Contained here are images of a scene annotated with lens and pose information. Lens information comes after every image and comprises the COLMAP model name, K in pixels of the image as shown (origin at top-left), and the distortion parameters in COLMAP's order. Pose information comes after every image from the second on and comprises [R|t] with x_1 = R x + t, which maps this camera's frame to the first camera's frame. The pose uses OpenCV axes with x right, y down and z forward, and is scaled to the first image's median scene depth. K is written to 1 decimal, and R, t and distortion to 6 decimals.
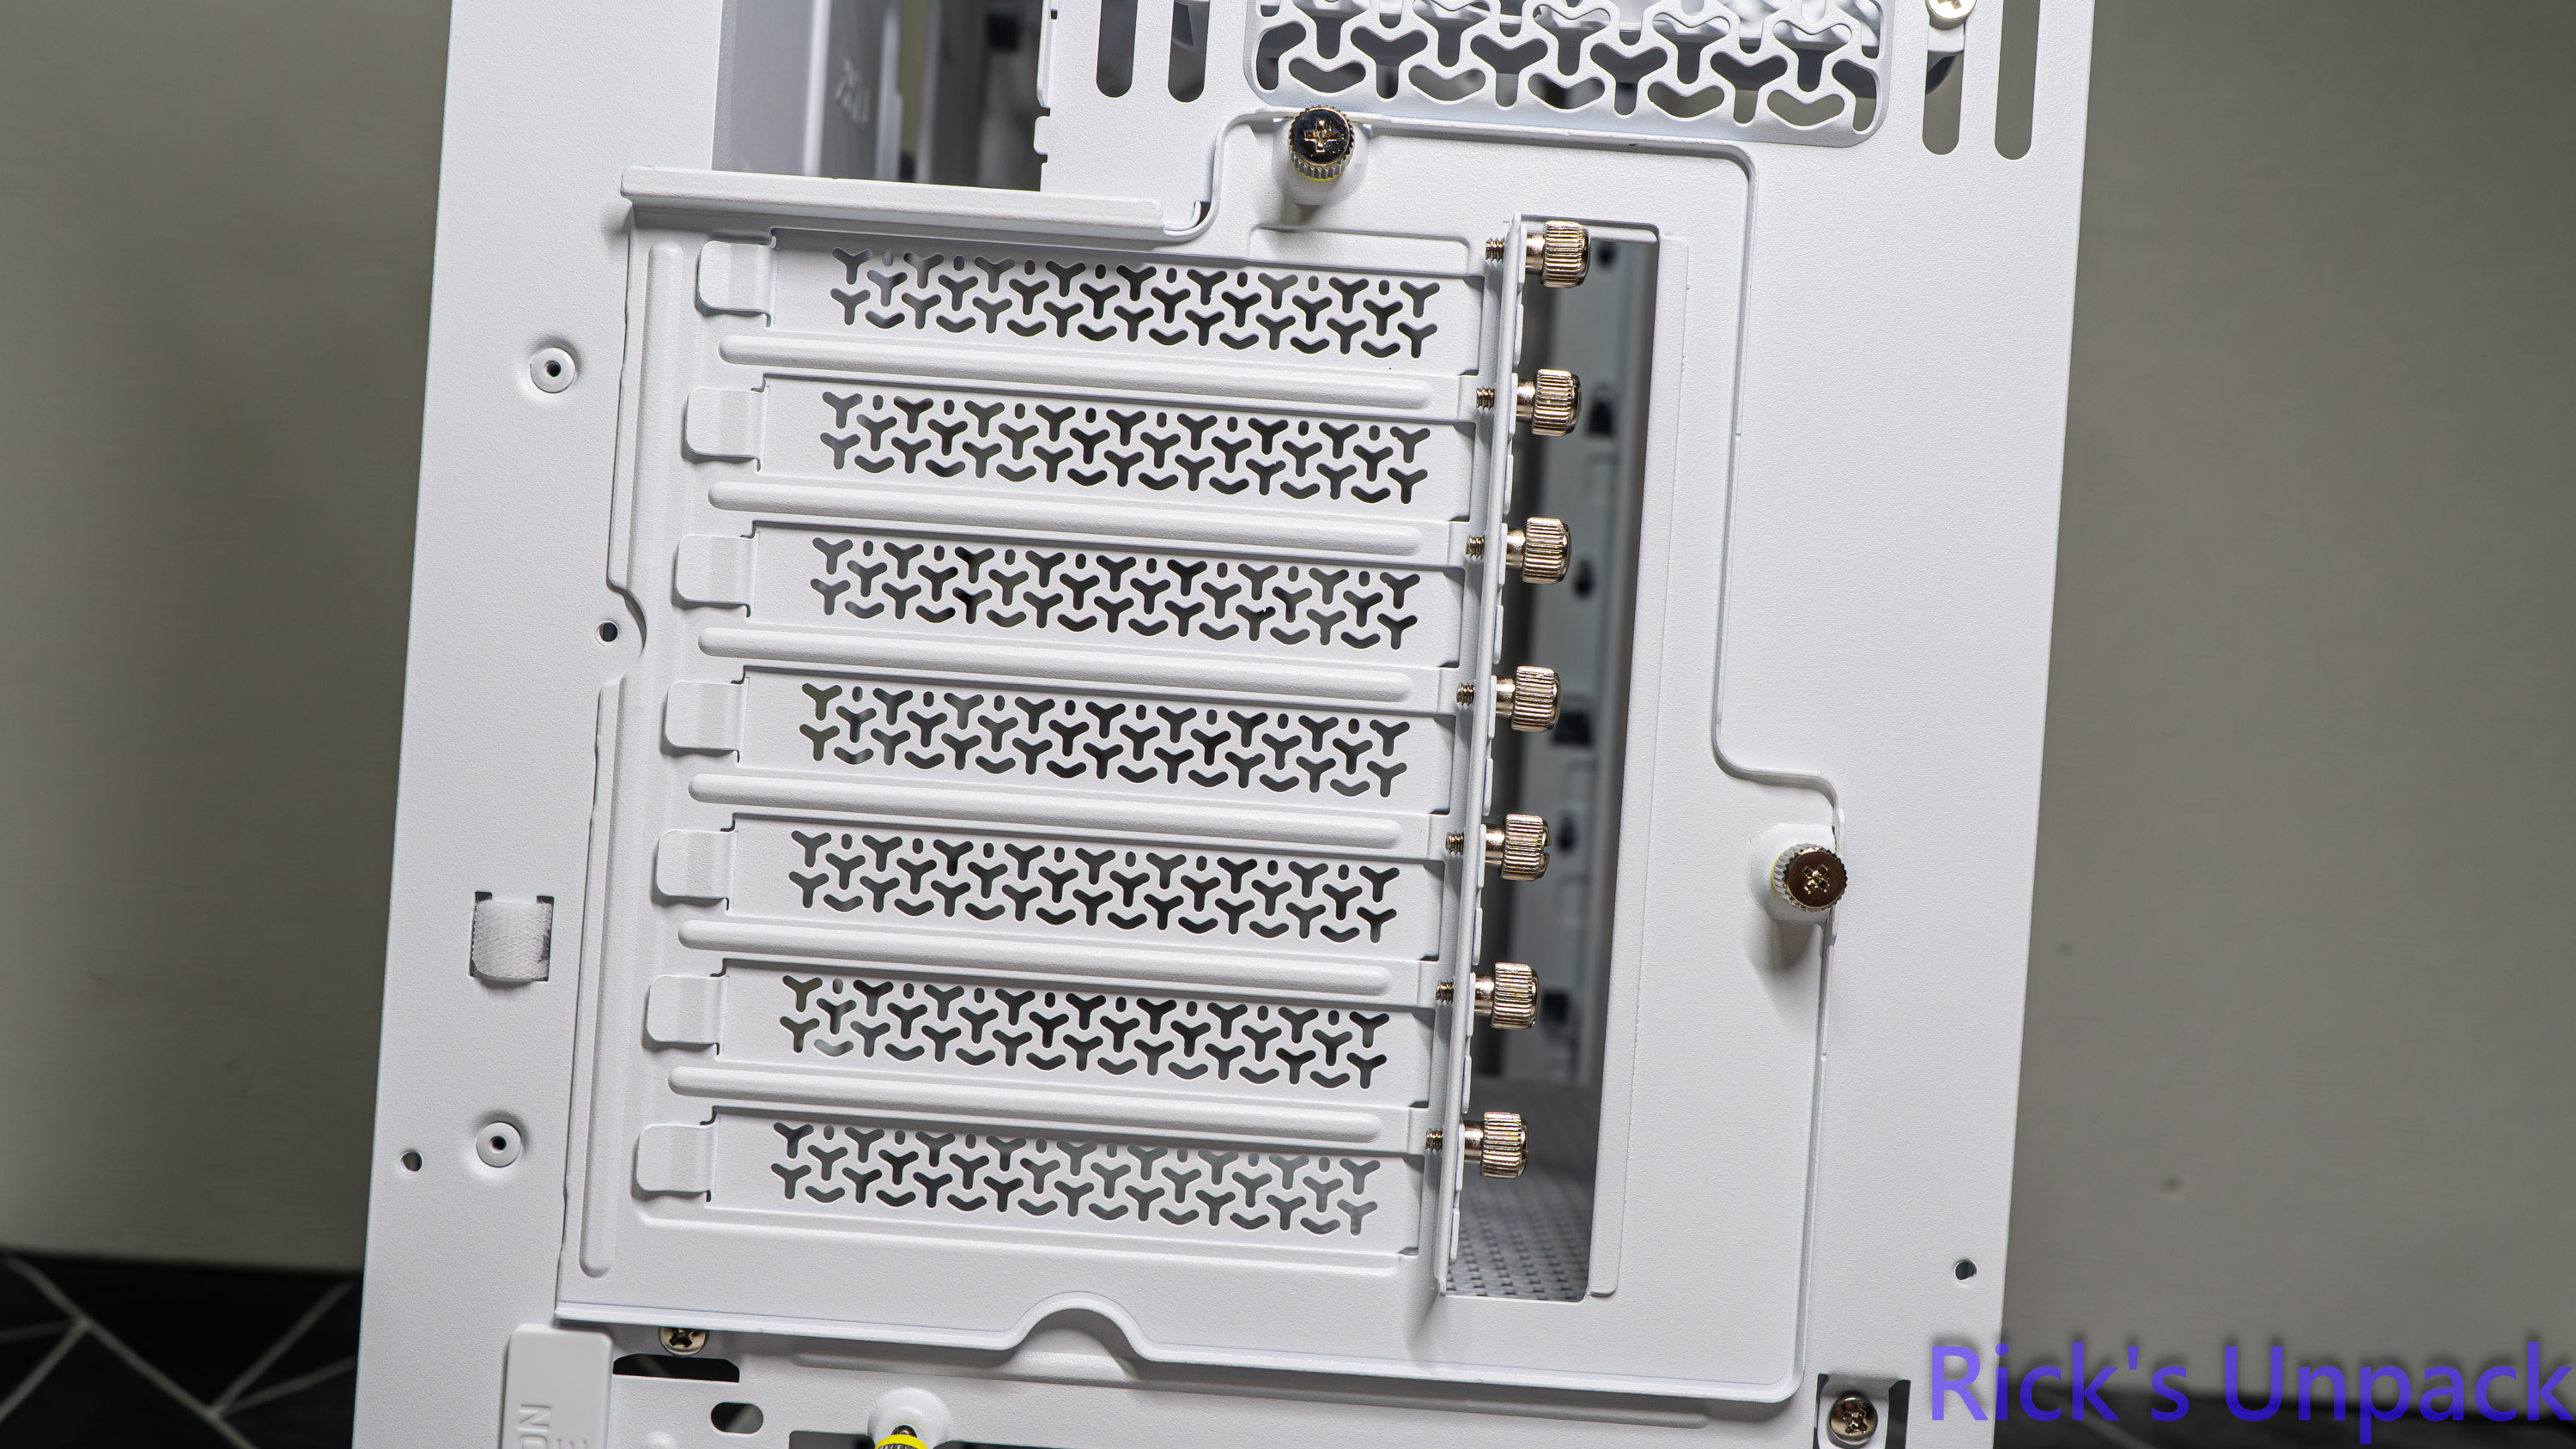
lens RADIAL K [[2043.1, 0, 1288.0], [0, 2043.1, 724.5], [0, 0, 1]] dist [-0.008566, 0.006385]
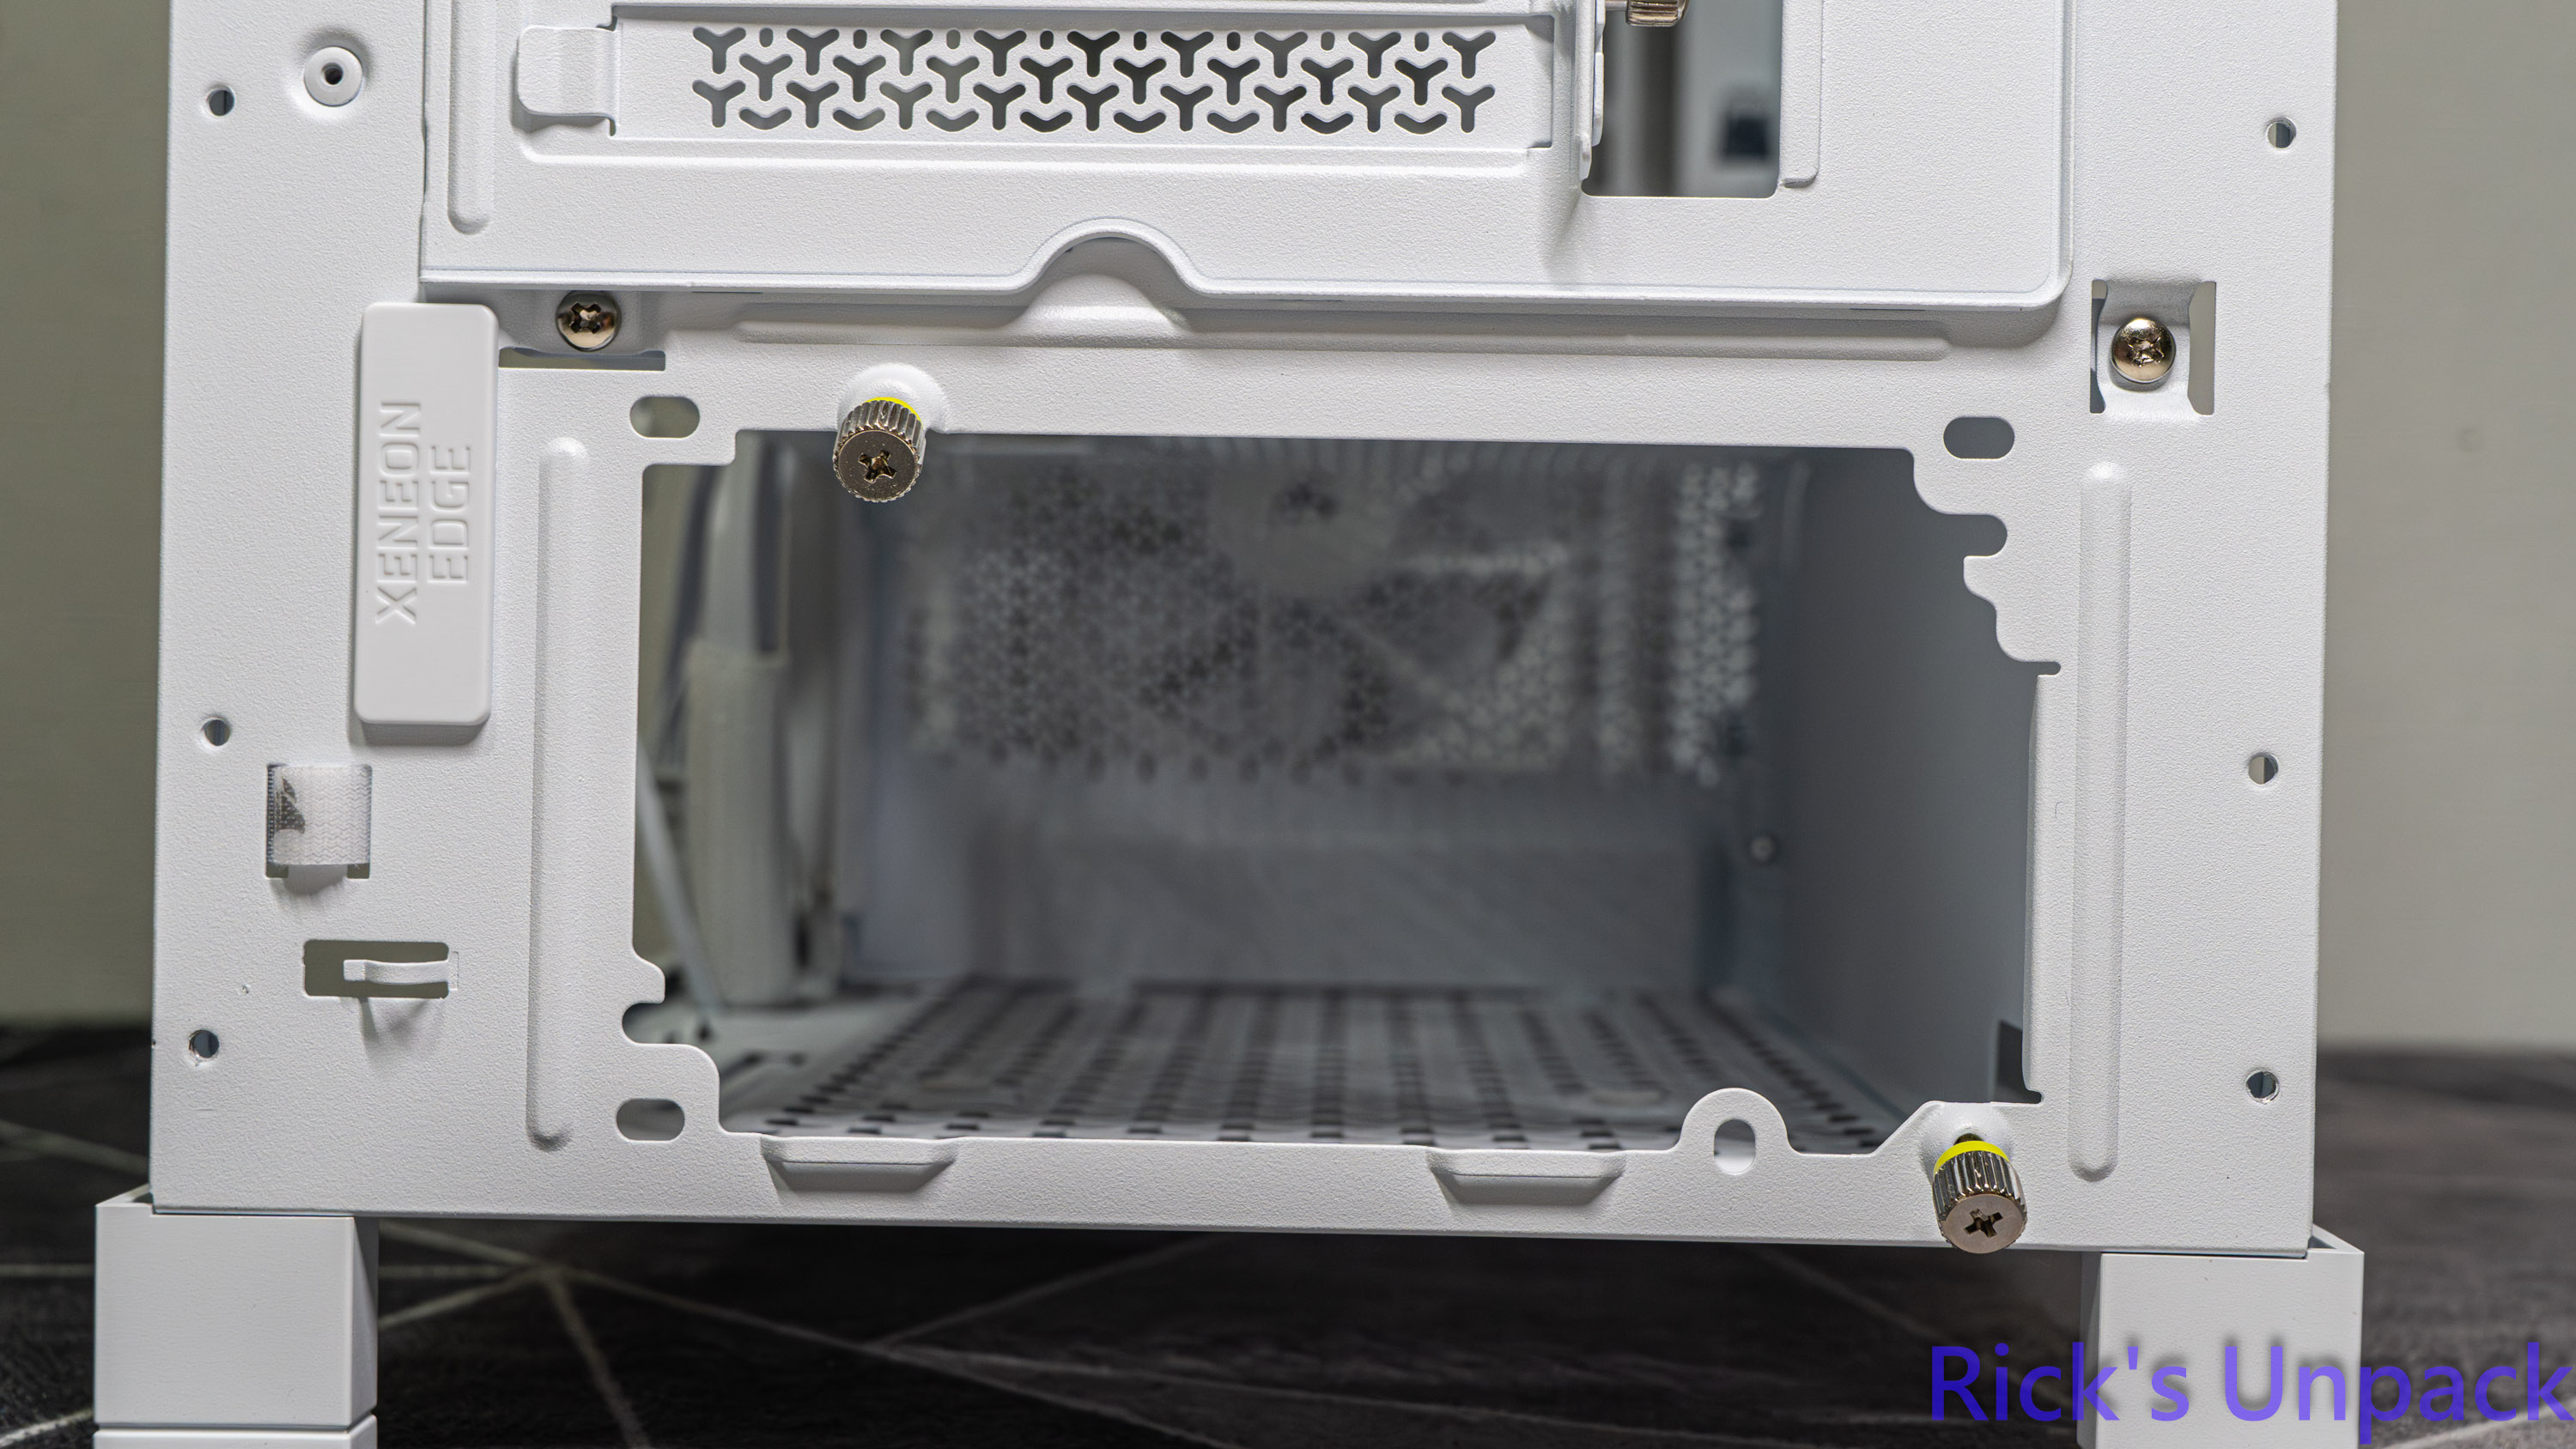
lens RADIAL K [[2694.5, 0, 1288.0], [0, 2694.5, 724.5], [0, 0, 1]] dist [0.016099, 0.003524]
pose [[0.998658, -0.050190, -0.012753, -0.031982], [0.050235, 0.998732, 0.003223, 0.461188], [0.012575, -0.003860, 0.999913, -0.000612]]
